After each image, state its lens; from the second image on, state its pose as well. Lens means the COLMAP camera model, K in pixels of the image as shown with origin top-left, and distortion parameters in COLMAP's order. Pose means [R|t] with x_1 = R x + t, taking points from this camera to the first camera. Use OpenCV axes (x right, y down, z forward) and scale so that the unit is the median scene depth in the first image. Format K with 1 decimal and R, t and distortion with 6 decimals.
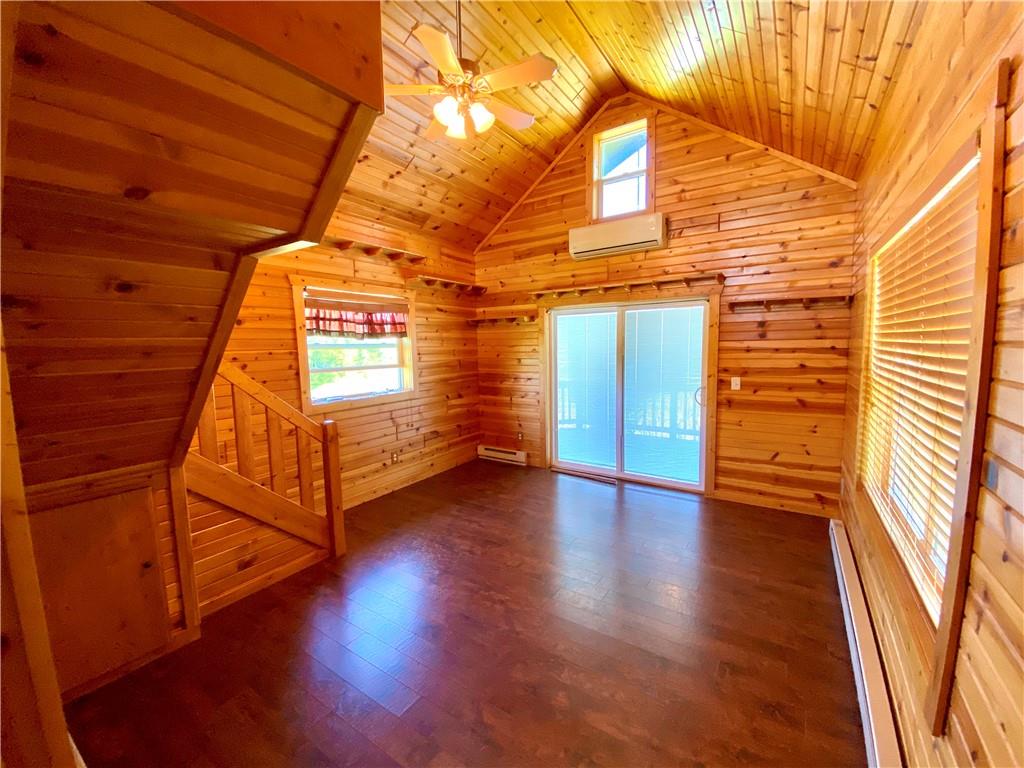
lens RADIAL K [[412.9, 0, 512.0], [0, 412.9, 384.0], [0, 0, 1]] dist [0.021917, -0.025514]
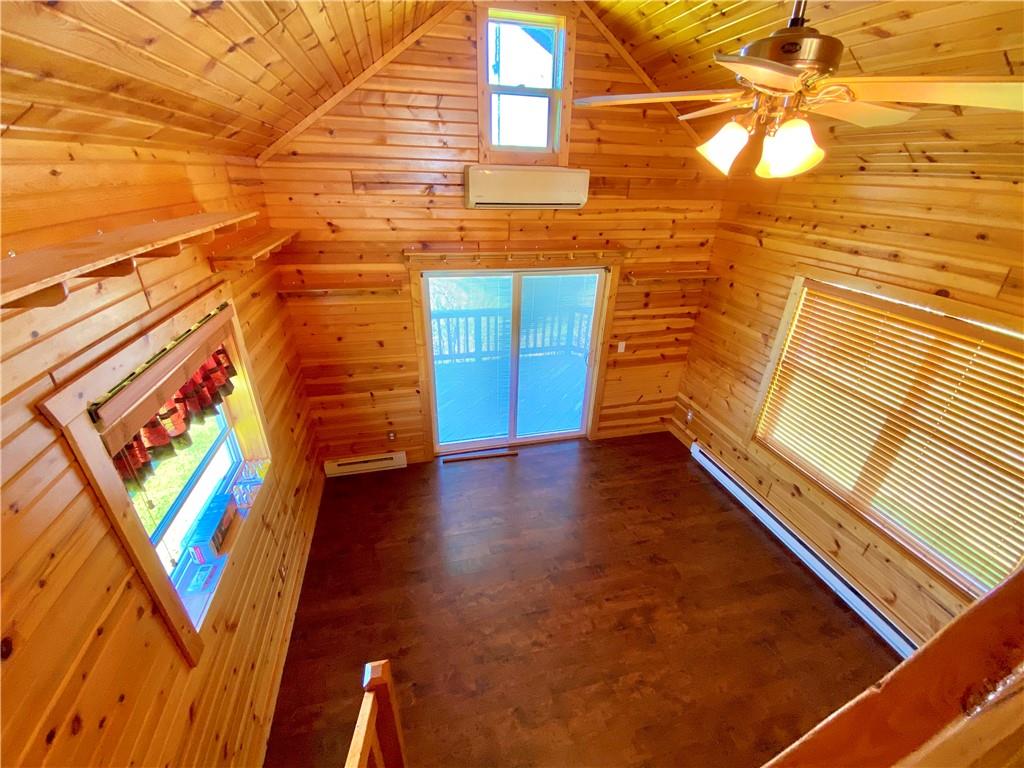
lens RADIAL K [[412.9, 0, 512.0], [0, 412.9, 384.0], [0, 0, 1]] dist [0.021917, -0.025514]
pose [[0.668636, -0.300825, 0.680022, -0.433403], [0.033058, 0.925634, 0.376974, -0.327668], [-0.742855, -0.229578, 0.628857, 0.479665]]
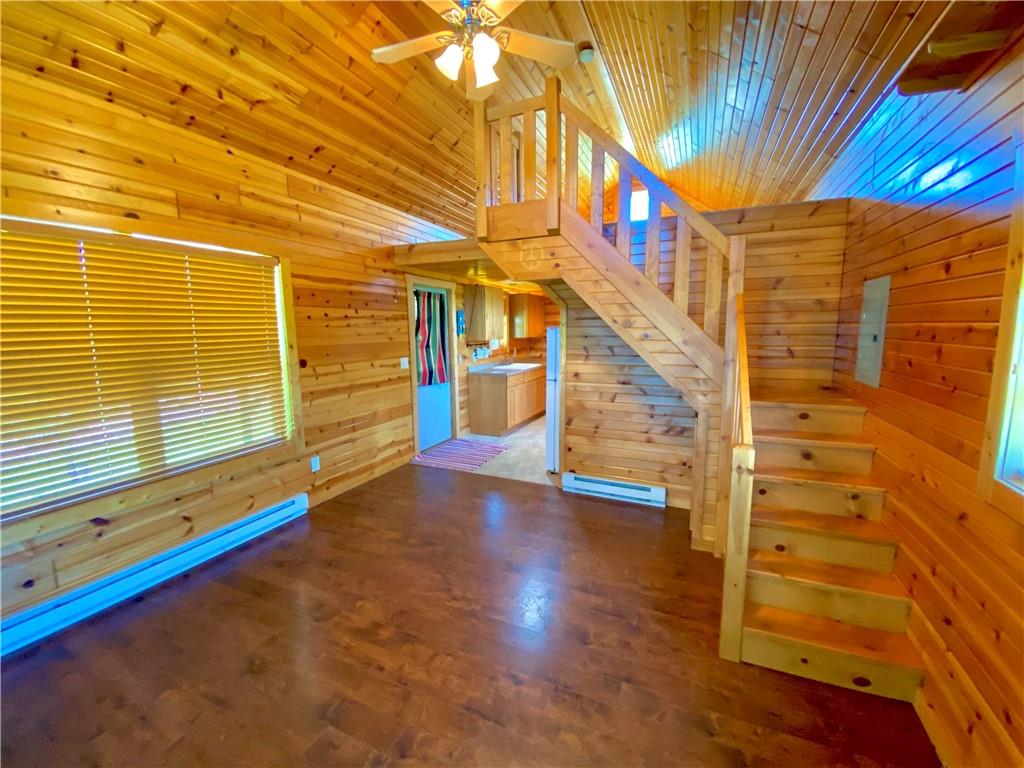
lens RADIAL K [[412.9, 0, 512.0], [0, 412.9, 384.0], [0, 0, 1]] dist [0.021917, -0.025514]
pose [[-0.986414, 0.041901, -0.158848, -0.010778], [0.003502, 0.972070, 0.234666, -0.106775], [0.164244, 0.230921, -0.959010, 1.140078]]
